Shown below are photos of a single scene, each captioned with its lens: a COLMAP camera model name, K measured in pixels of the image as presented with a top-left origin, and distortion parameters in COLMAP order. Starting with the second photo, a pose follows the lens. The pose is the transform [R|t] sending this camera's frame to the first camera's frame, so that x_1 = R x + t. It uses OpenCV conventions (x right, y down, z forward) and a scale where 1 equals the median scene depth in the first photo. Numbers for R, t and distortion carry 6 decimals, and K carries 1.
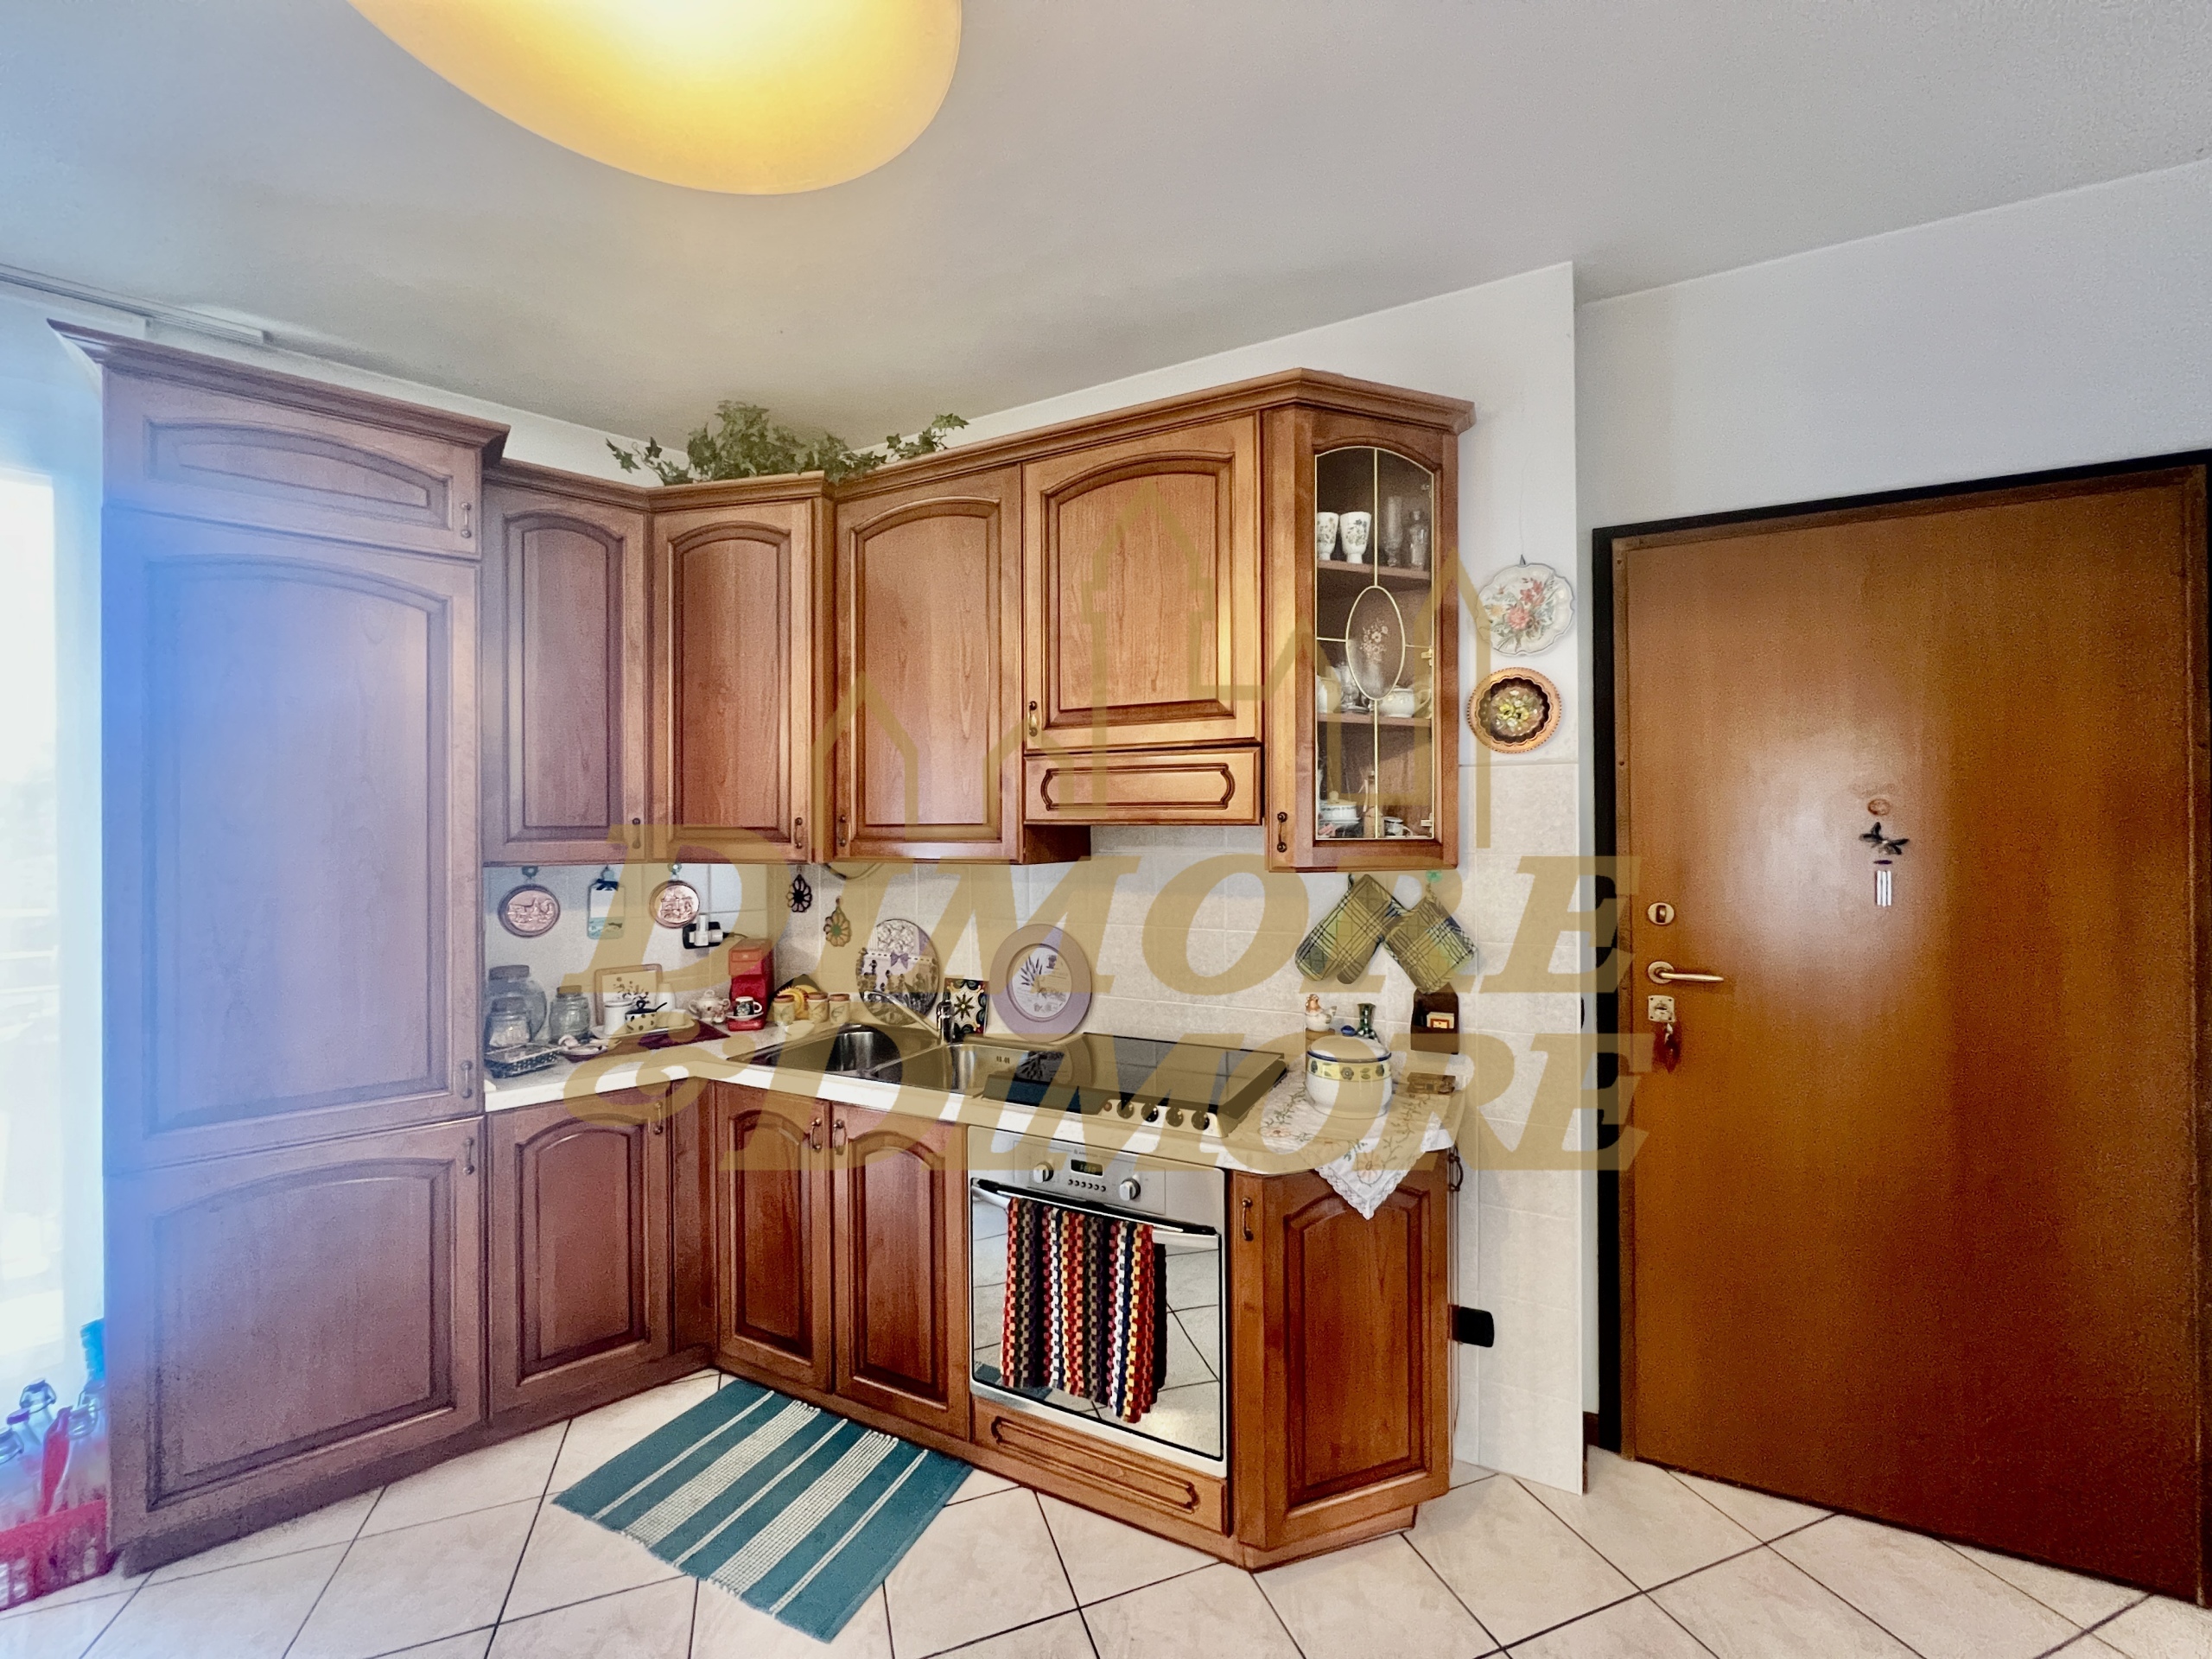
lens RADIAL K [[888.3, 0, 1101.5], [0, 888.3, 828.9], [0, 0, 1]] dist [-0.001781, 0.000212]
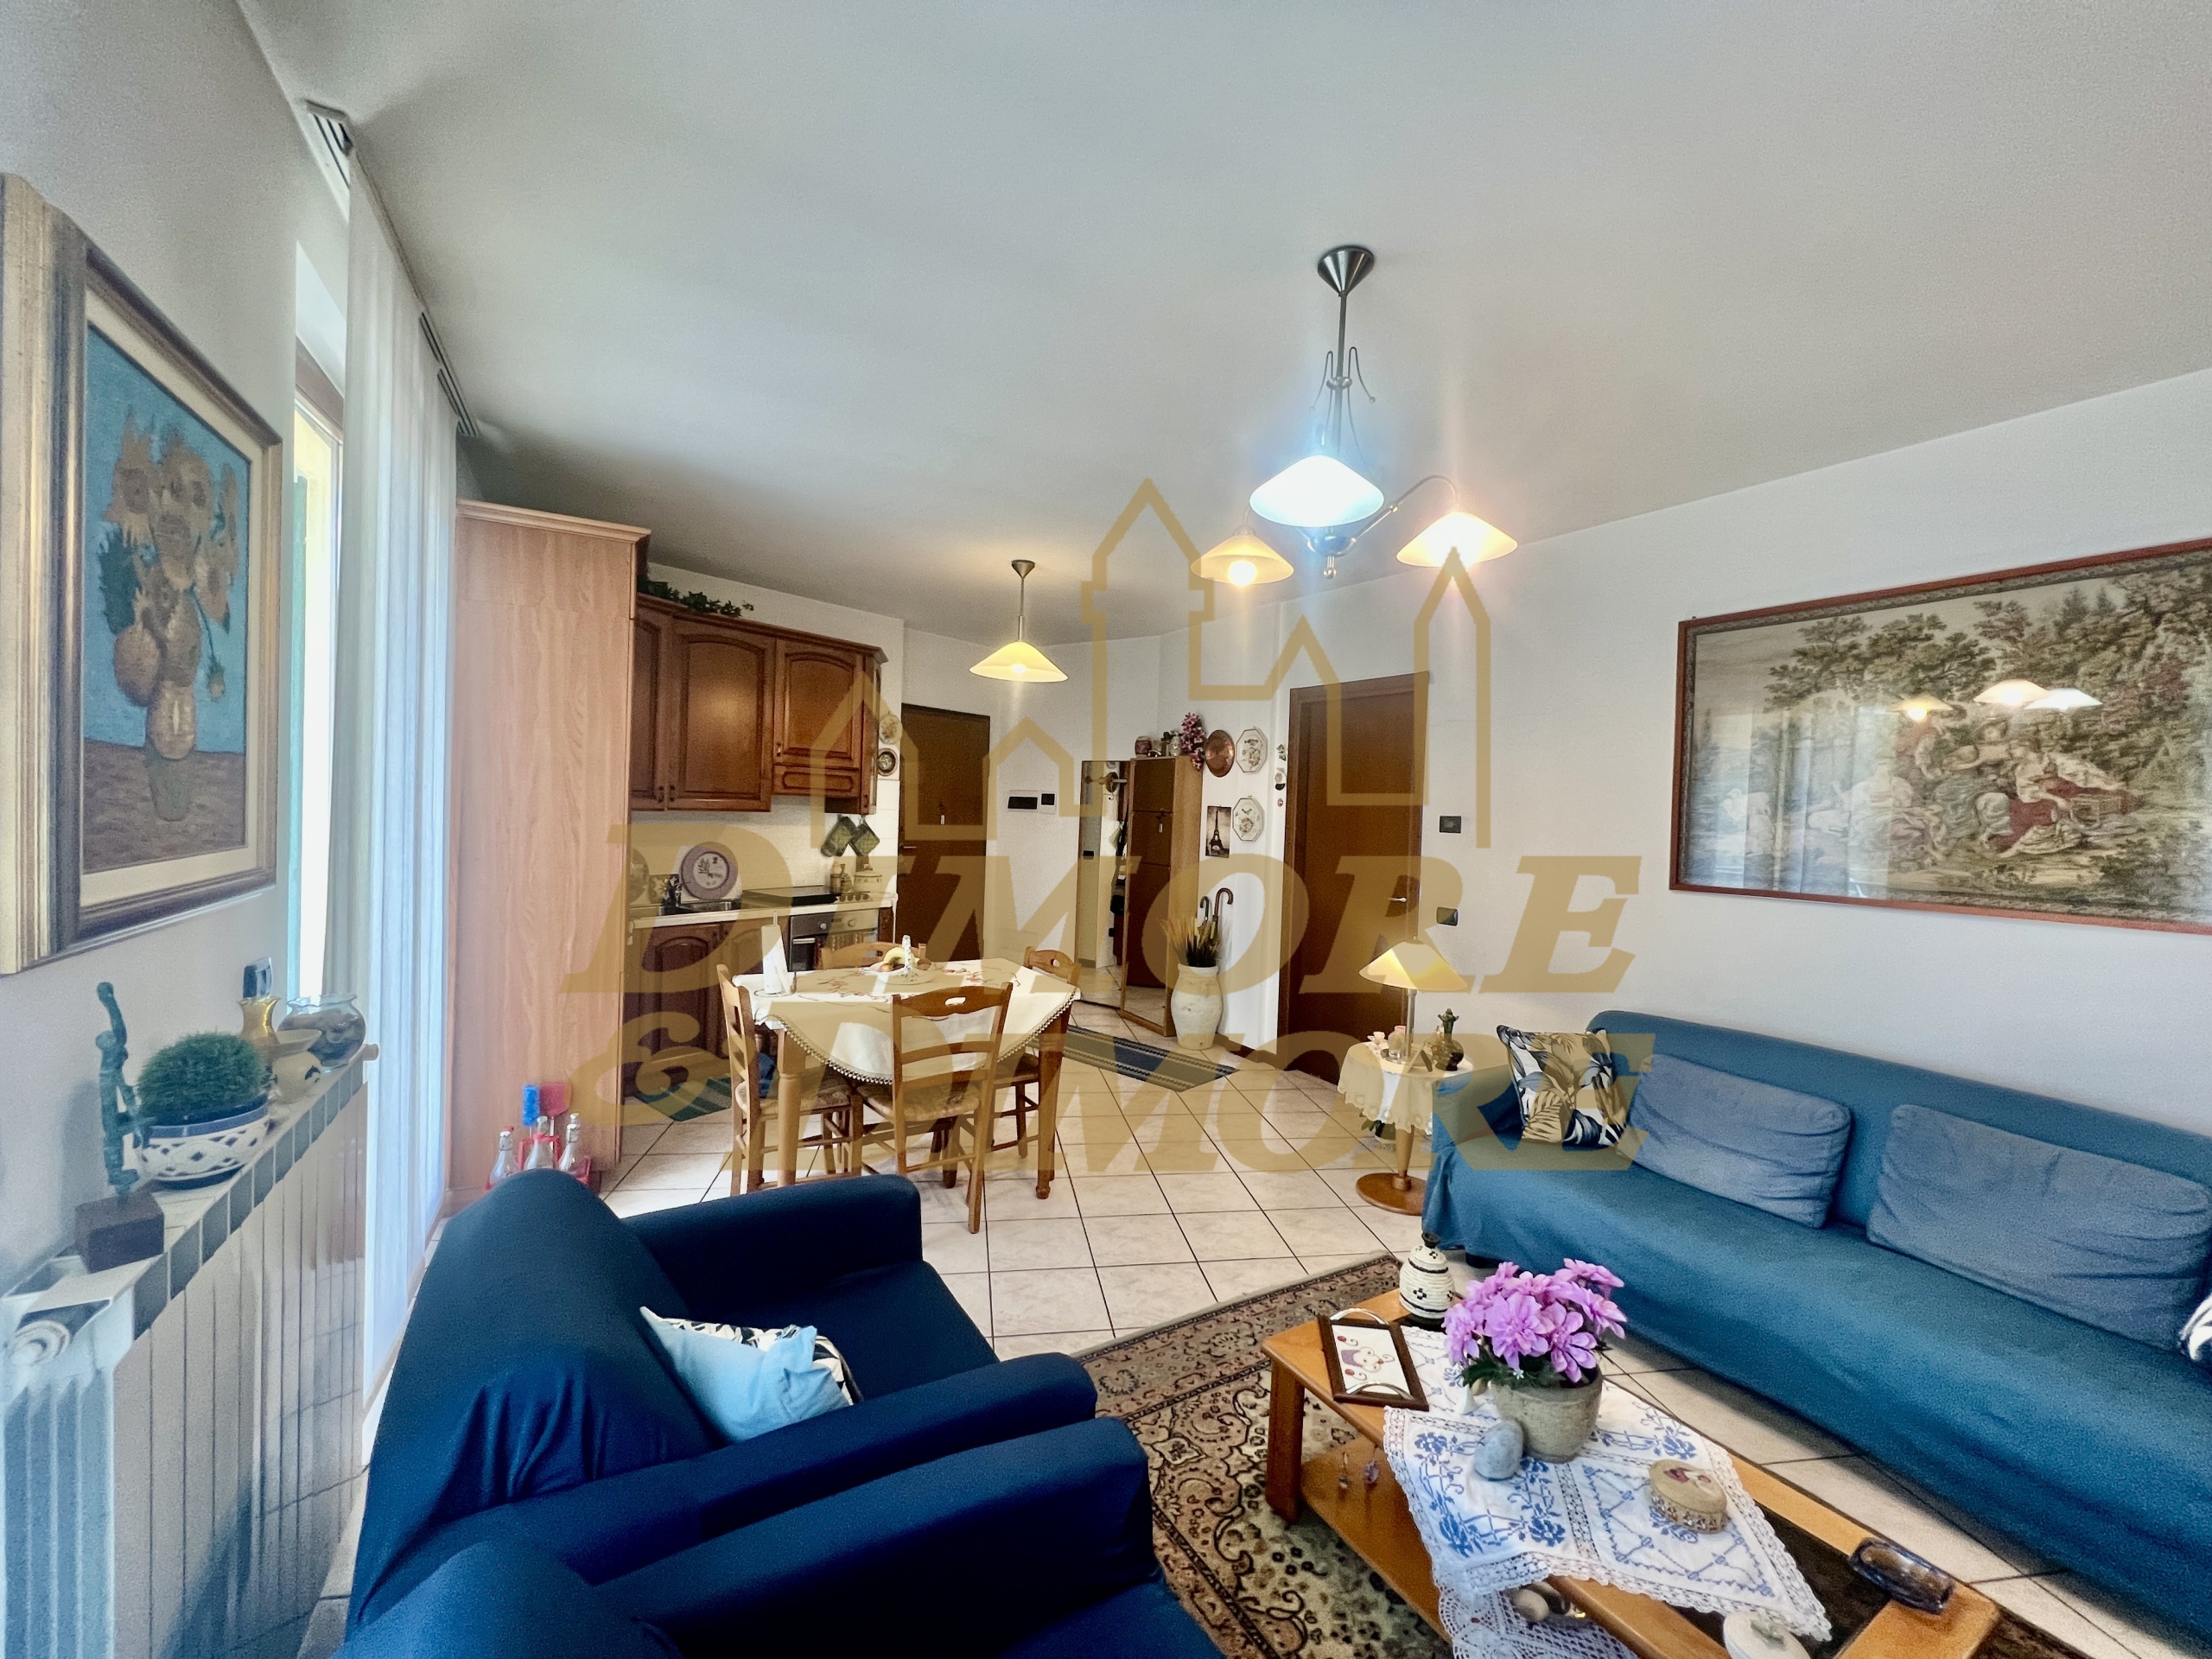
lens RADIAL K [[888.3, 0, 1101.5], [0, 888.3, 828.9], [0, 0, 1]] dist [-0.001781, 0.000212]
pose [[0.187979, -0.014484, 0.982066, -2.193209], [-0.039919, 0.998952, 0.022374, -0.002142], [-0.981362, -0.043408, 0.187203, -0.276658]]
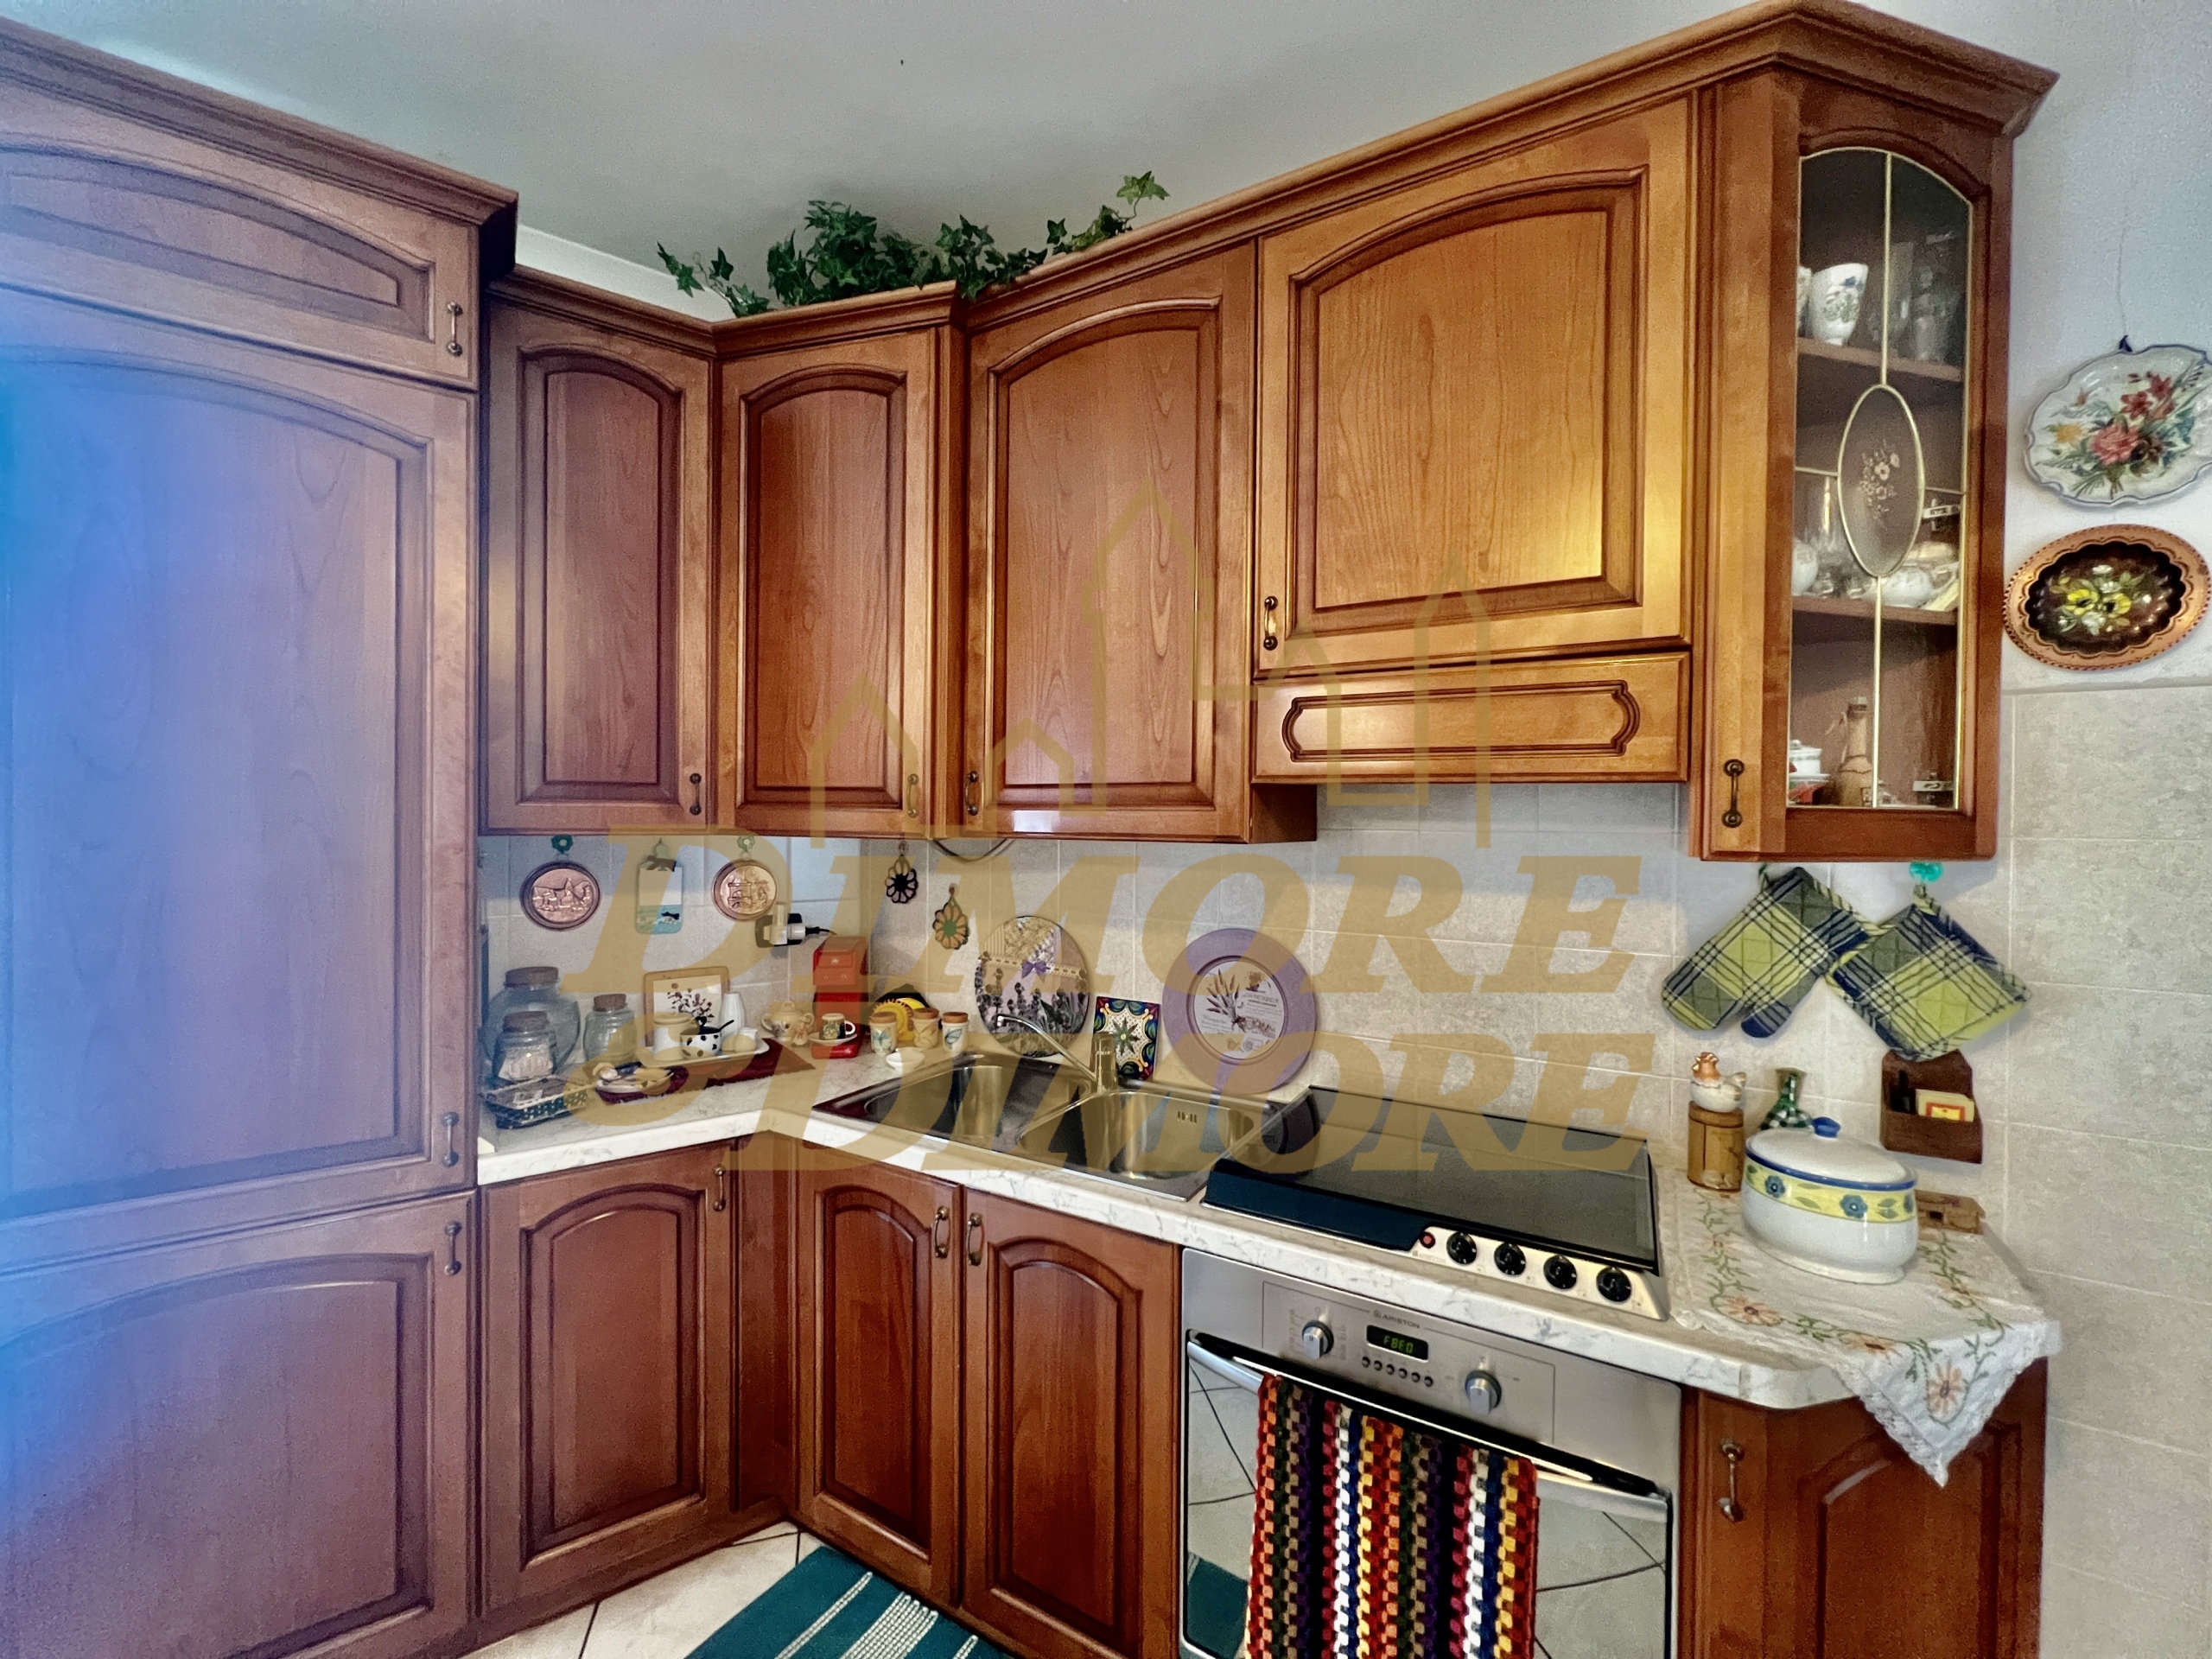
lens RADIAL K [[888.3, 0, 1101.5], [0, 888.3, 828.9], [0, 0, 1]] dist [-0.001781, 0.000212]
pose [[0.997361, 0.015036, -0.071035, -0.151940], [-0.014159, 0.999817, 0.012838, 0.022311], [0.071215, -0.011798, 0.997391, 0.325464]]
